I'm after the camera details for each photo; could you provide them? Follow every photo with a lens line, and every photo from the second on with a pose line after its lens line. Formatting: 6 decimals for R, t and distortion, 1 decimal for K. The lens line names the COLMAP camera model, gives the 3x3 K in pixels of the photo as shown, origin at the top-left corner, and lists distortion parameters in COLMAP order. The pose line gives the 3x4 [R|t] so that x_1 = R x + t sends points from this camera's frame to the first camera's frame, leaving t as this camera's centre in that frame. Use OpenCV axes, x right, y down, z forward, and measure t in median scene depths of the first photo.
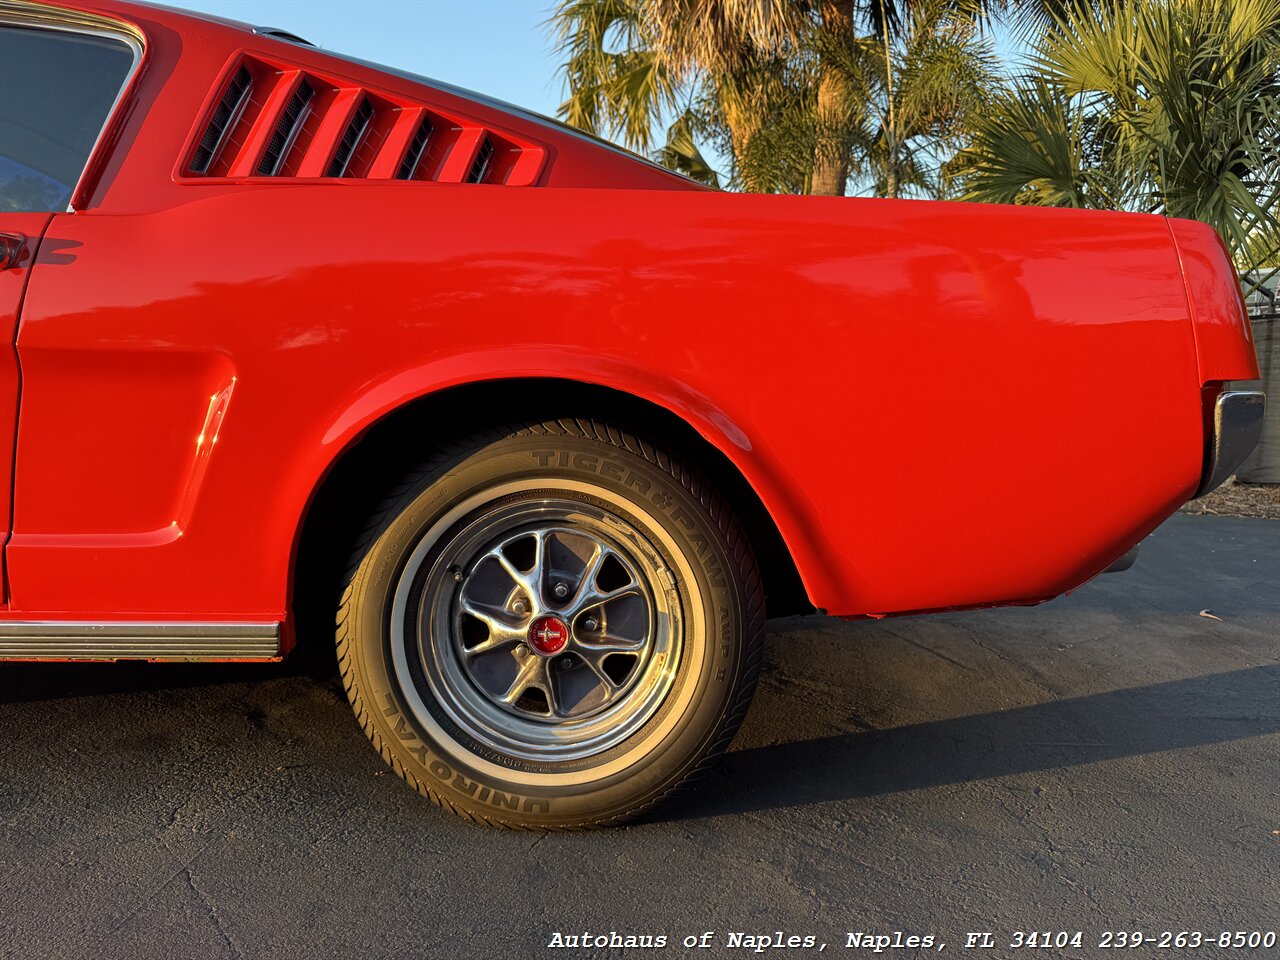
lens RADIAL K [[921.1, 0, 642.1], [0, 921.1, 454.8], [0, 0, 1]] dist [0.003555, -0.010024]
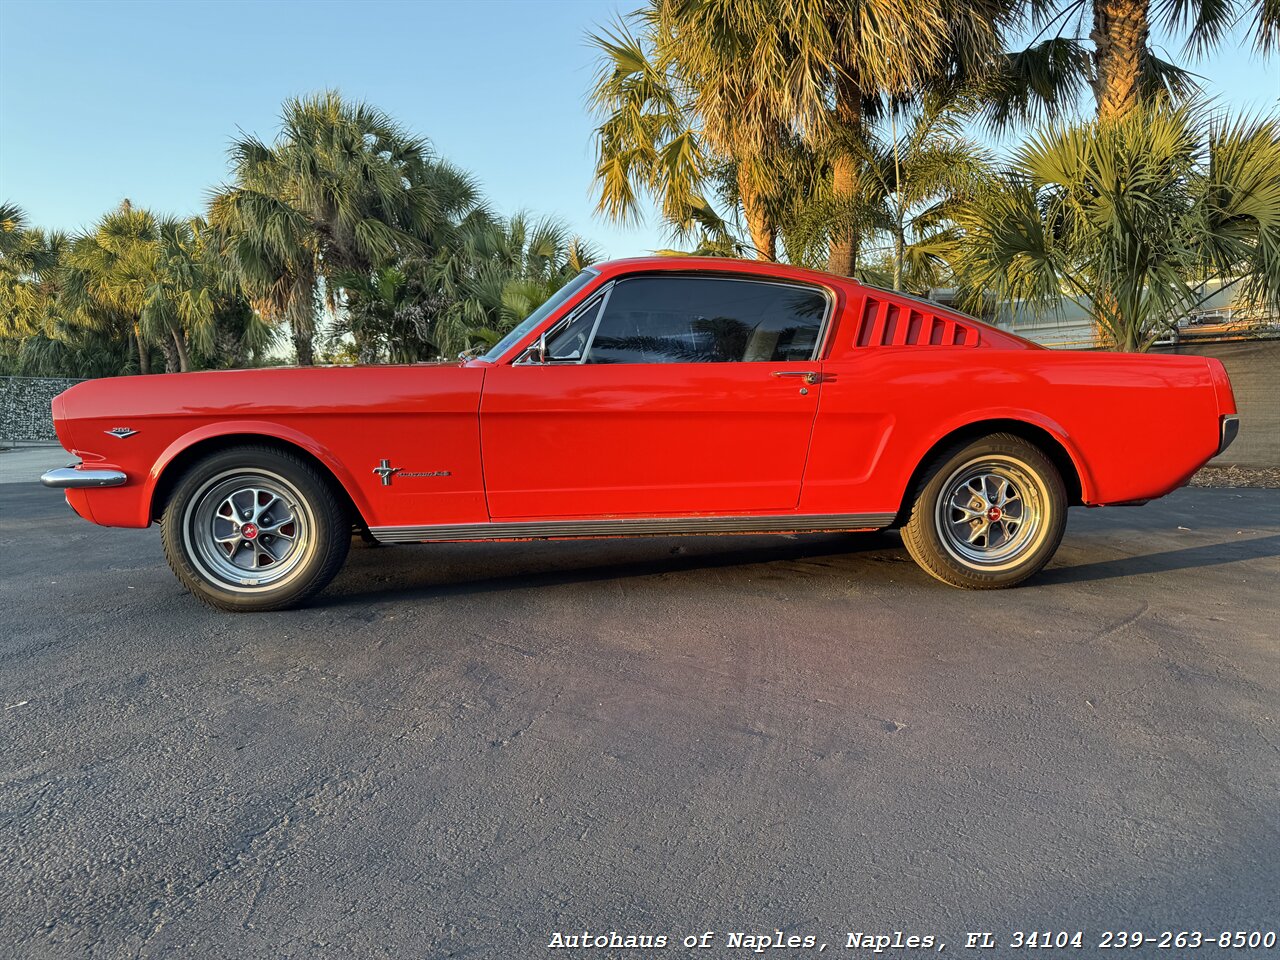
lens RADIAL K [[921.1, 0, 643.2], [0, 921.1, 474.3], [0, 0, 1]] dist [0.003555, -0.010024]
pose [[0.993899, -0.023831, 0.107691, -1.344716], [0.022457, 0.999650, 0.013958, 0.018784], [-0.107986, -0.011455, 0.994086, -1.492601]]
